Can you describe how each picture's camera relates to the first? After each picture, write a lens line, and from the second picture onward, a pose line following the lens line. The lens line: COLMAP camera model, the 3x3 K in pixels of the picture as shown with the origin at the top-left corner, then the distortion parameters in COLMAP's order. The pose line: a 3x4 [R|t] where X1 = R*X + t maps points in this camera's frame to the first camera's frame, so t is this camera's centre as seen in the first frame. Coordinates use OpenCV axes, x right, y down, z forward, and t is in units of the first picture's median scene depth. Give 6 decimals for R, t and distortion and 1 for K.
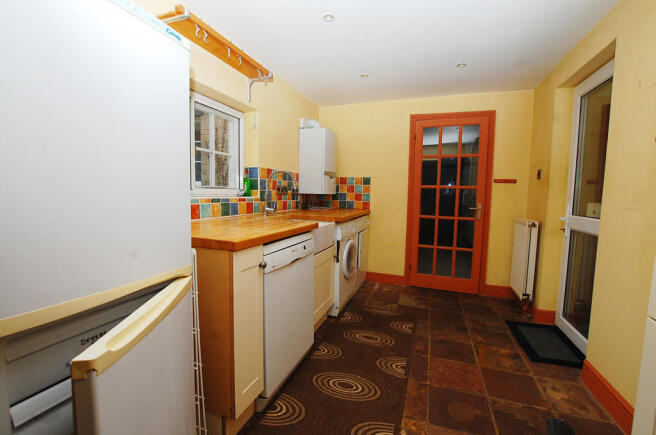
lens RADIAL K [[300.0, 0, 329.3], [0, 300.0, 218.4], [0, 0, 1]] dist [-0.006036, -0.000396]
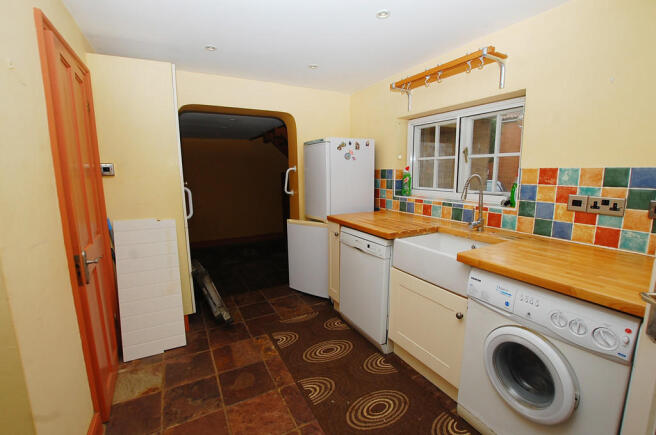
lens RADIAL K [[300.0, 0, 328.7], [0, 300.0, 219.0], [0, 0, 1]] dist [-0.006036, -0.000396]
pose [[-0.682397, 0.103970, -0.723550, 0.766508], [-0.067846, 0.976552, 0.204311, -0.209633], [0.727826, 0.188511, -0.659343, 1.447989]]
